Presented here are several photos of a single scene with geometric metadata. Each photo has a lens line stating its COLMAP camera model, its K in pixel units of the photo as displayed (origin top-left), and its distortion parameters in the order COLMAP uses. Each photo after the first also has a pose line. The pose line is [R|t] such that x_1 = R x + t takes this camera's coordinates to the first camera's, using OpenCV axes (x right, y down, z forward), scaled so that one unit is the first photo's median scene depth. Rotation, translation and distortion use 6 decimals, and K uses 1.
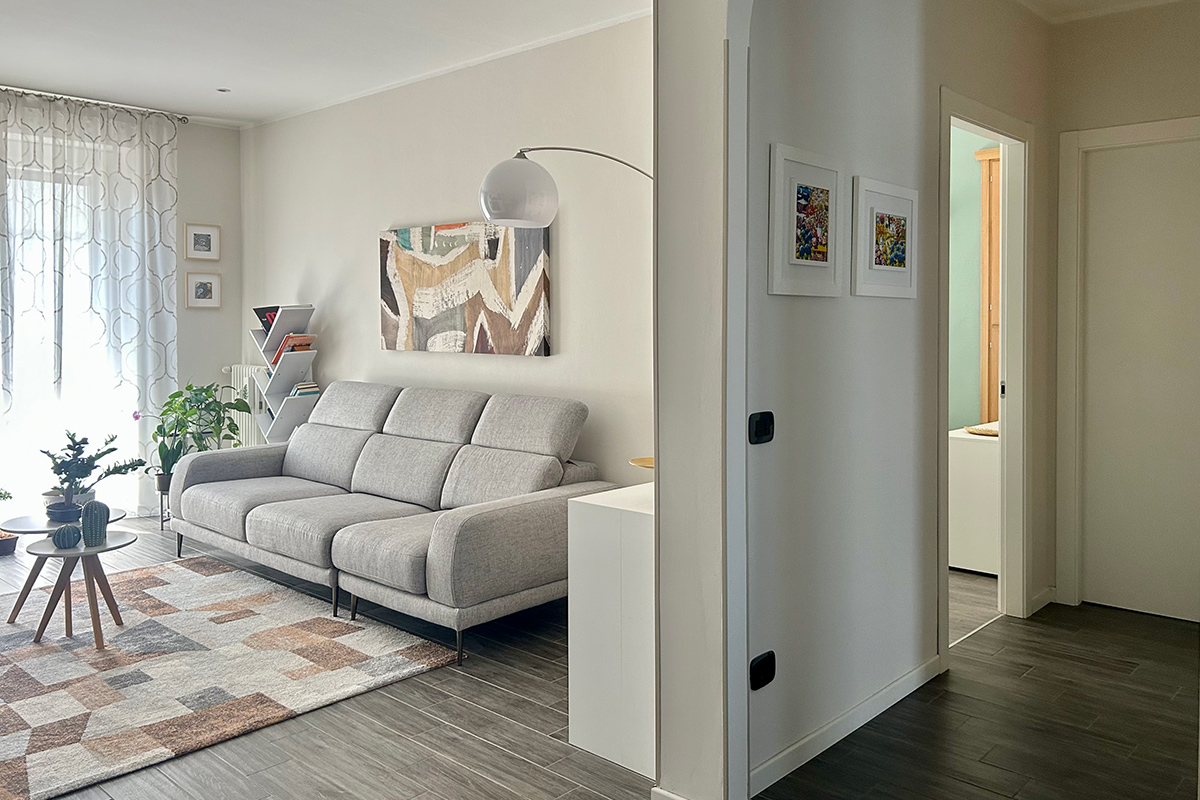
lens RADIAL K [[939.8, 0, 625.5], [0, 939.8, 331.2], [0, 0, 1]] dist [0.015310, -0.026897]
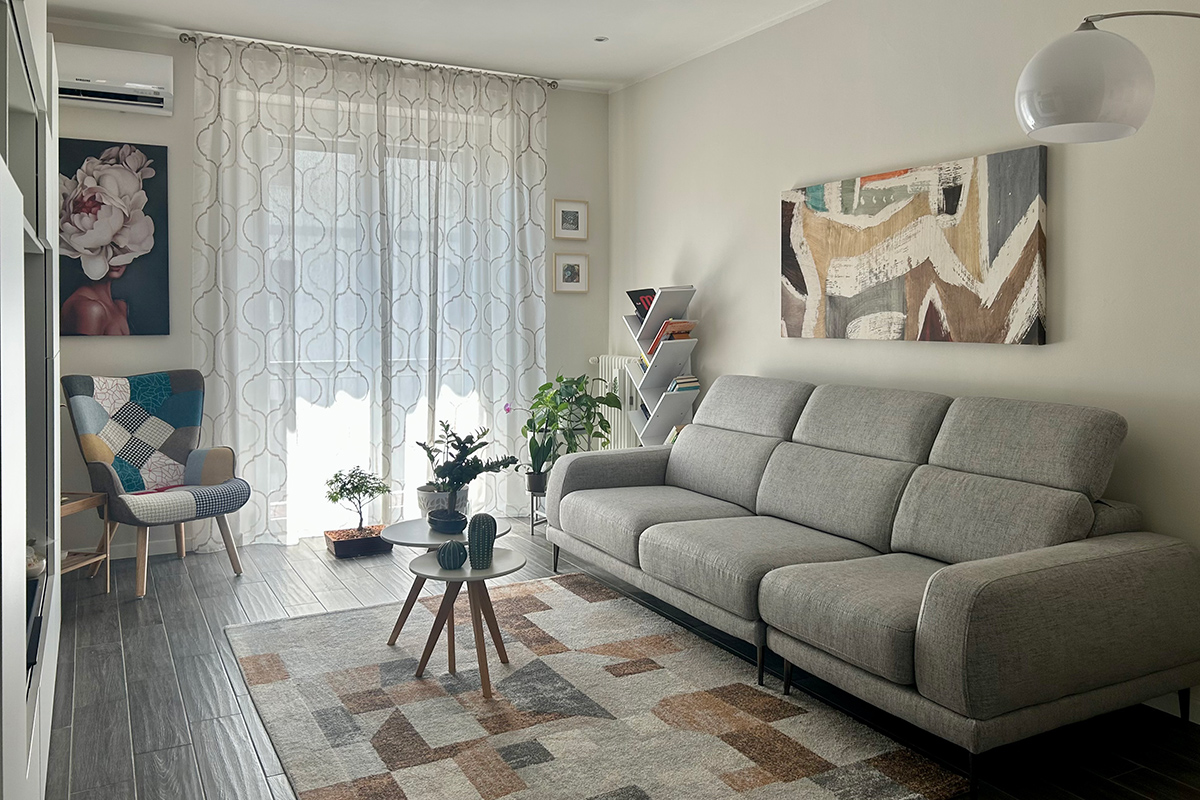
lens RADIAL K [[939.8, 0, 601.0], [0, 939.8, 324.2], [0, 0, 1]] dist [0.015310, -0.026897]
pose [[0.939022, -0.000267, -0.343856, -0.145383], [-0.000896, 0.999994, -0.003224, 0.012896], [0.343855, 0.003336, 0.939017, 0.209135]]
